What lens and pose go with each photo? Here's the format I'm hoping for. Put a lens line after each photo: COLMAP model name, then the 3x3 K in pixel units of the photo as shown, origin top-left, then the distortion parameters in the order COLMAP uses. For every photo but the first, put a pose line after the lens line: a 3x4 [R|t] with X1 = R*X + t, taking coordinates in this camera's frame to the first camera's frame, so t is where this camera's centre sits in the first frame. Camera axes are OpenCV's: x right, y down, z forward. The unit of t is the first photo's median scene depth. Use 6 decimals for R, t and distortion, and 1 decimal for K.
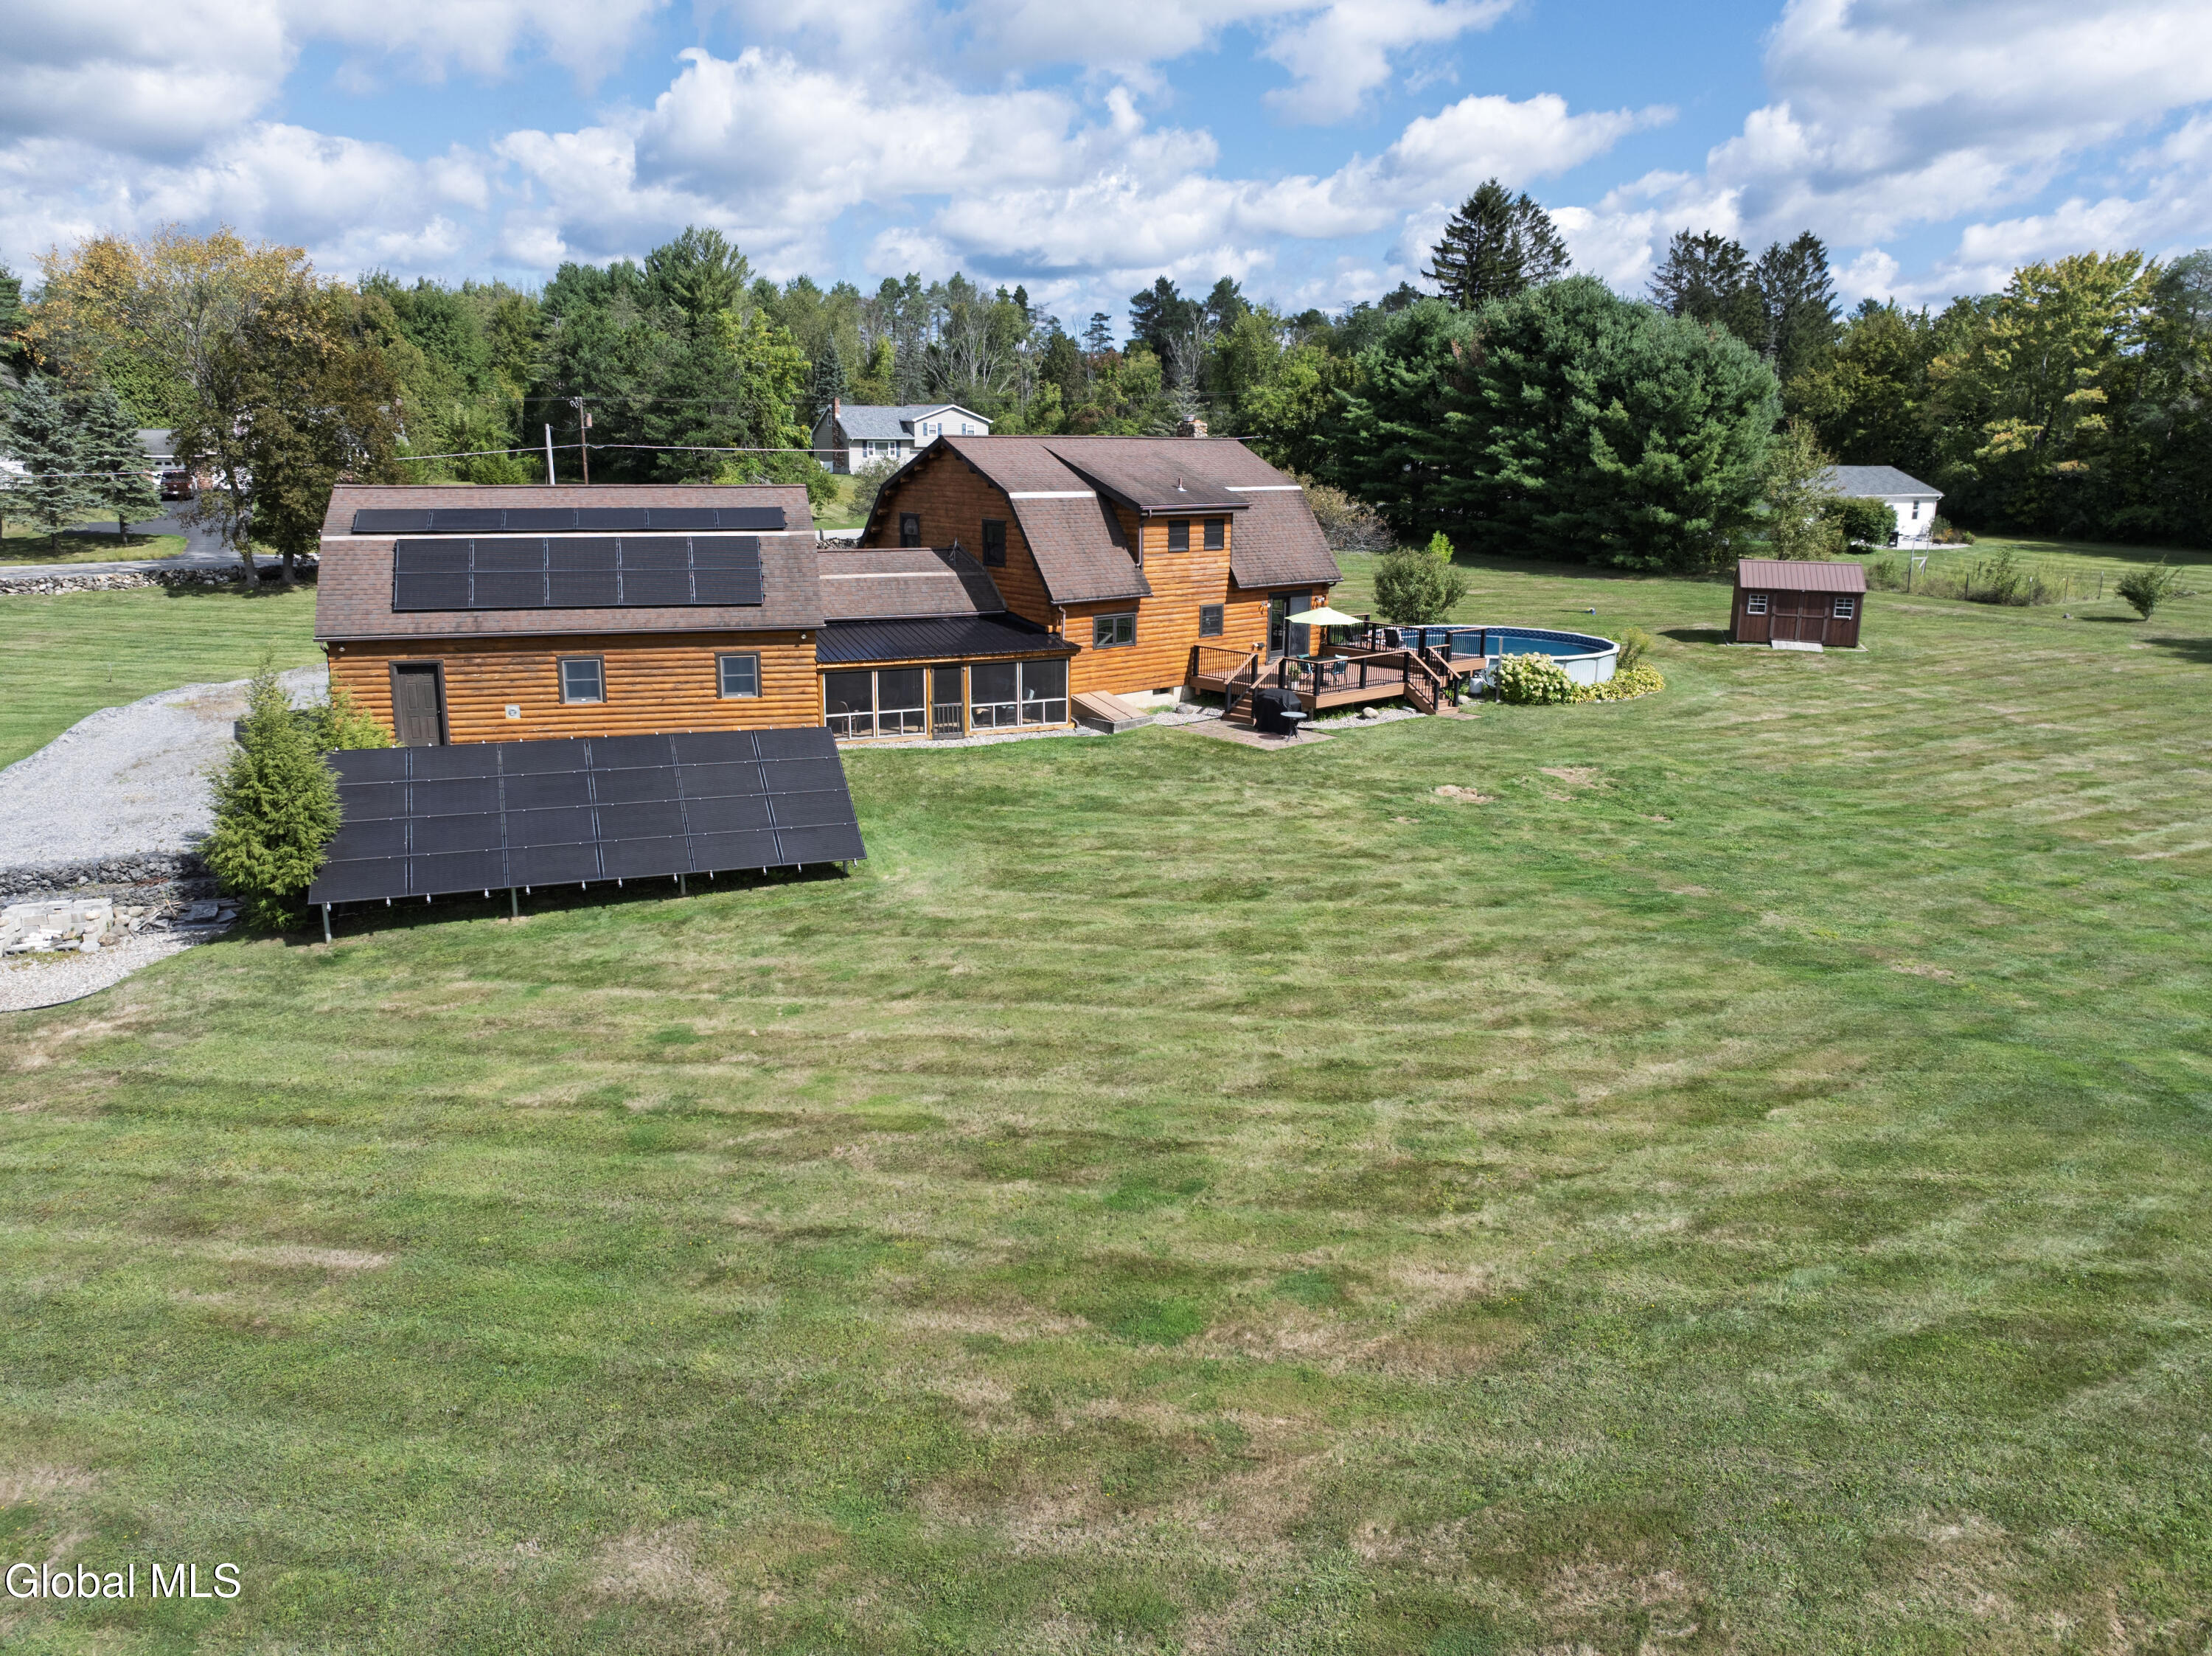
lens RADIAL K [[1554.1, 0, 1138.6], [0, 1554.1, 828.1], [0, 0, 1]] dist [-0.041096, 0.001782]
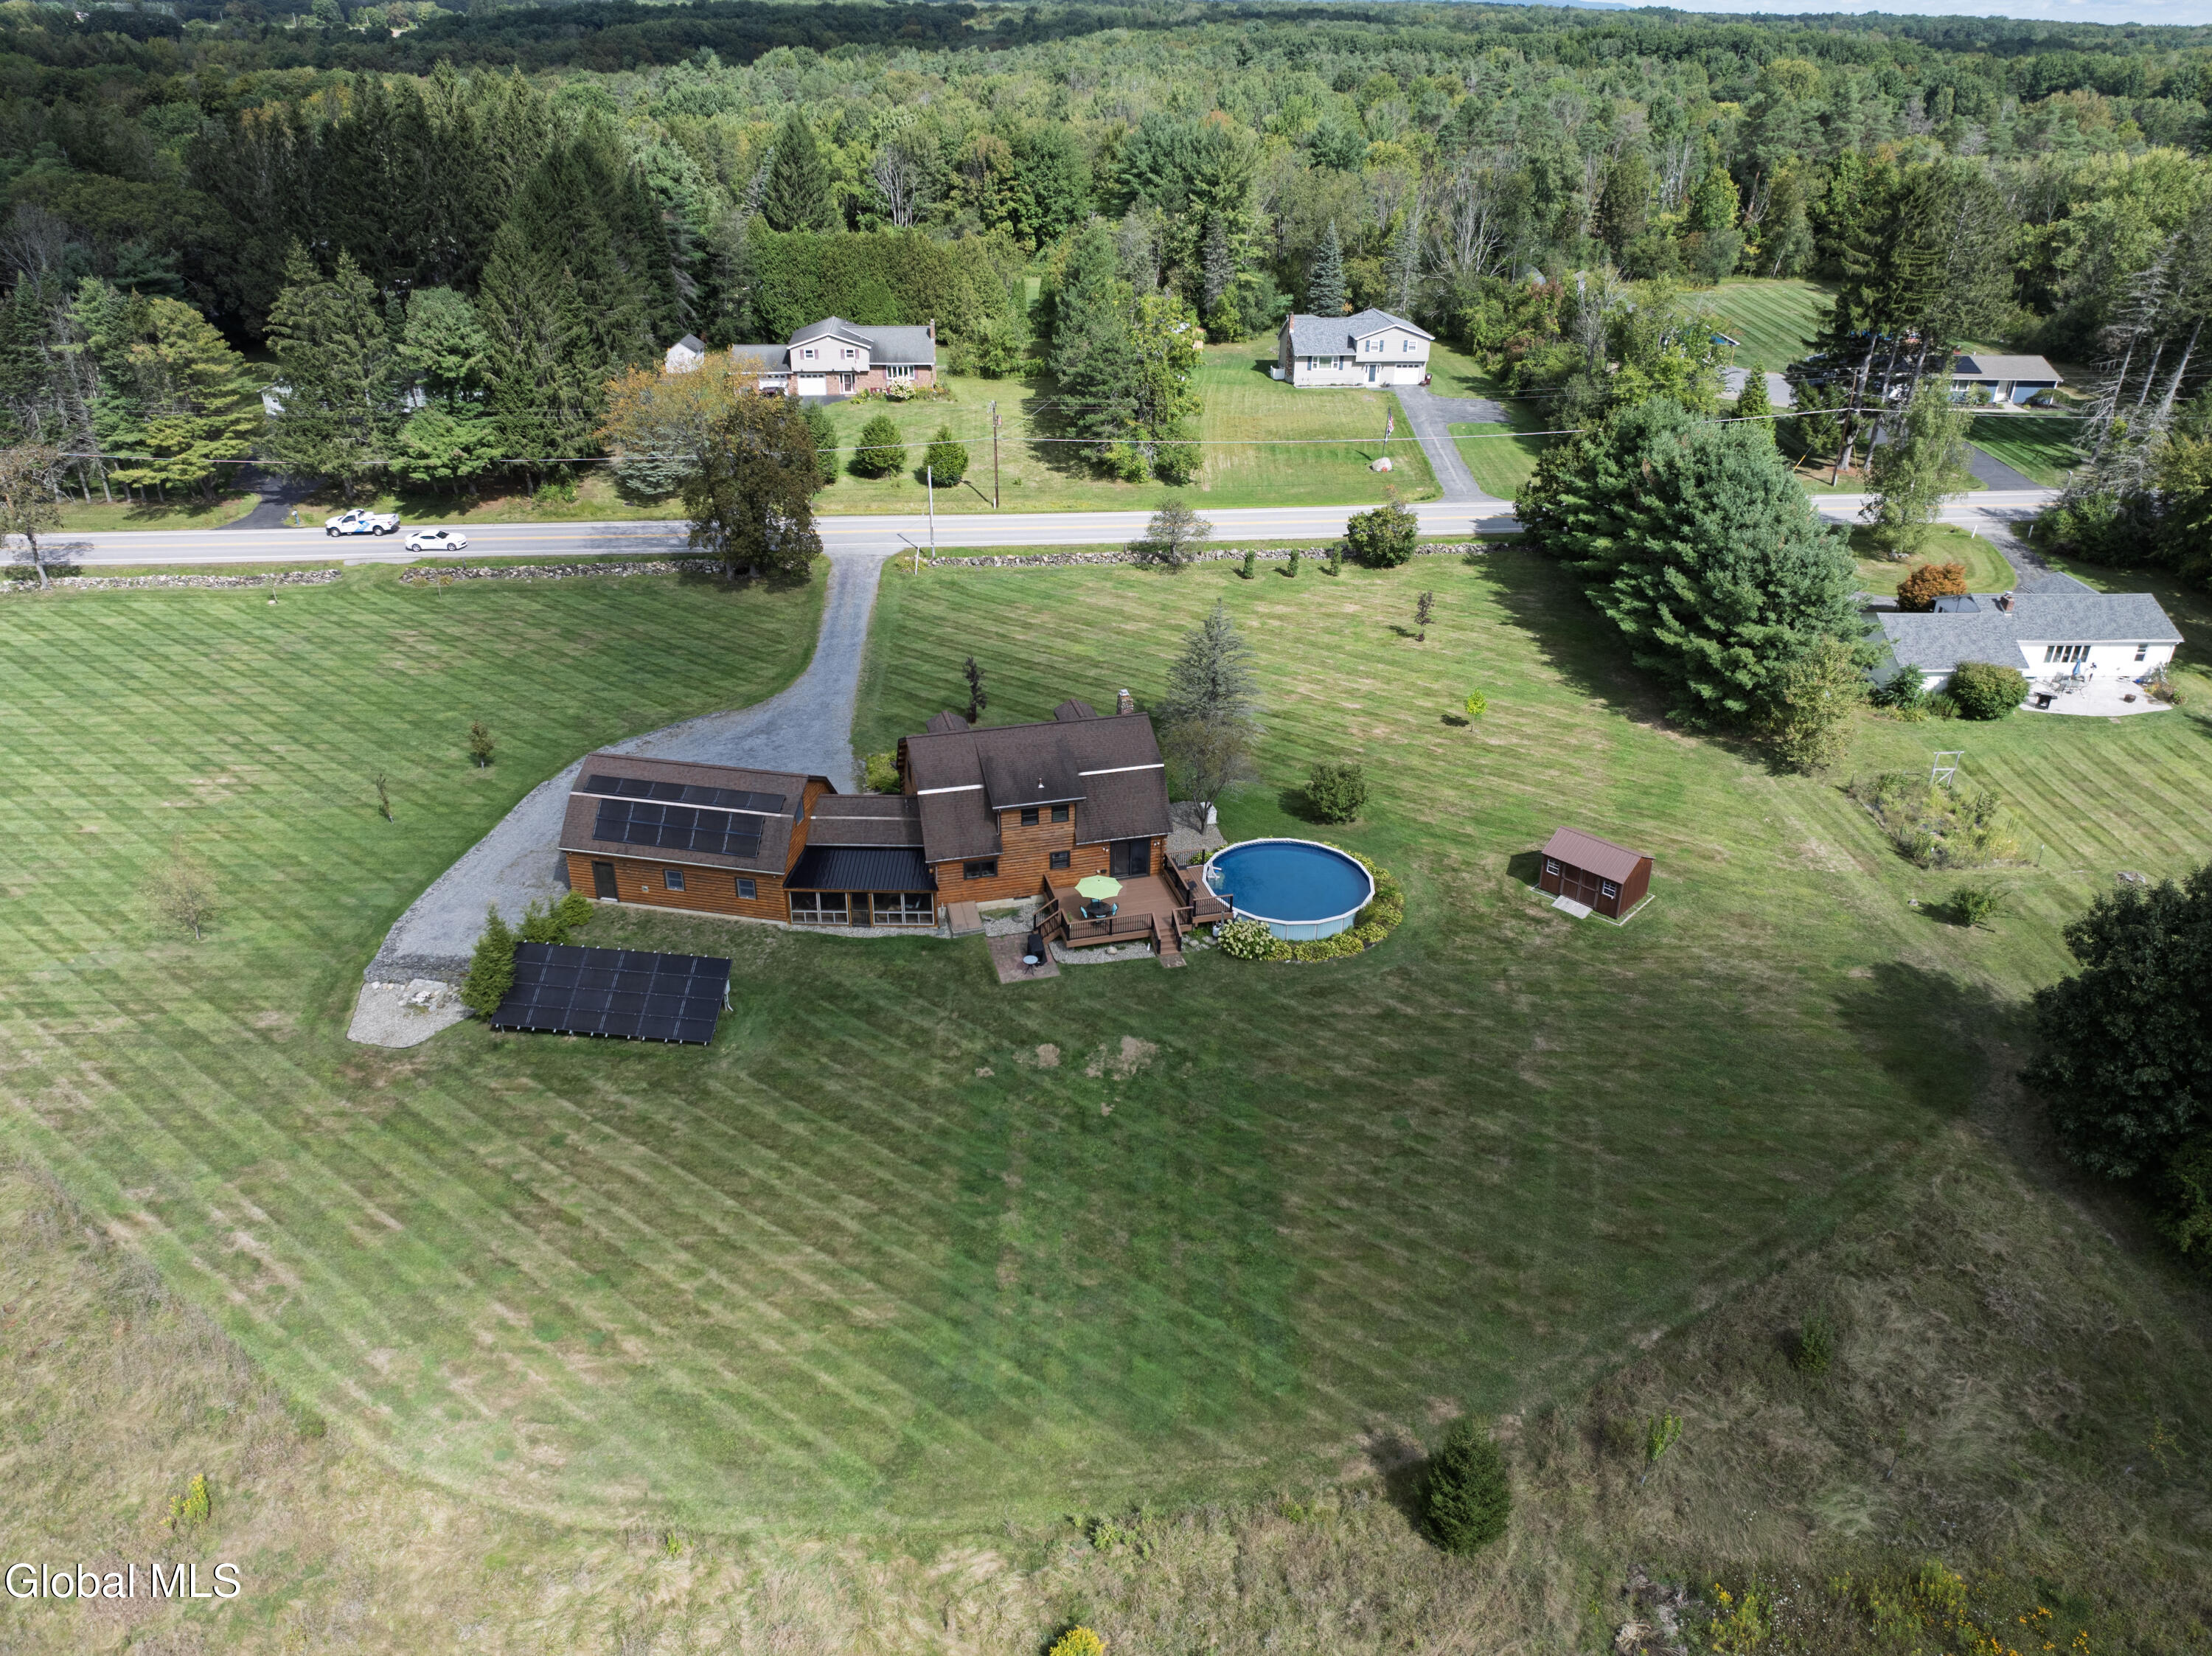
lens RADIAL K [[1554.1, 0, 1138.6], [0, 1554.1, 828.1], [0, 0, 1]] dist [-0.041096, 0.001782]
pose [[0.890911, 0.216915, -0.399030, 0.372492], [-0.122210, 0.960667, 0.249365, -0.285114], [0.437426, -0.173396, 0.882379, -0.190412]]
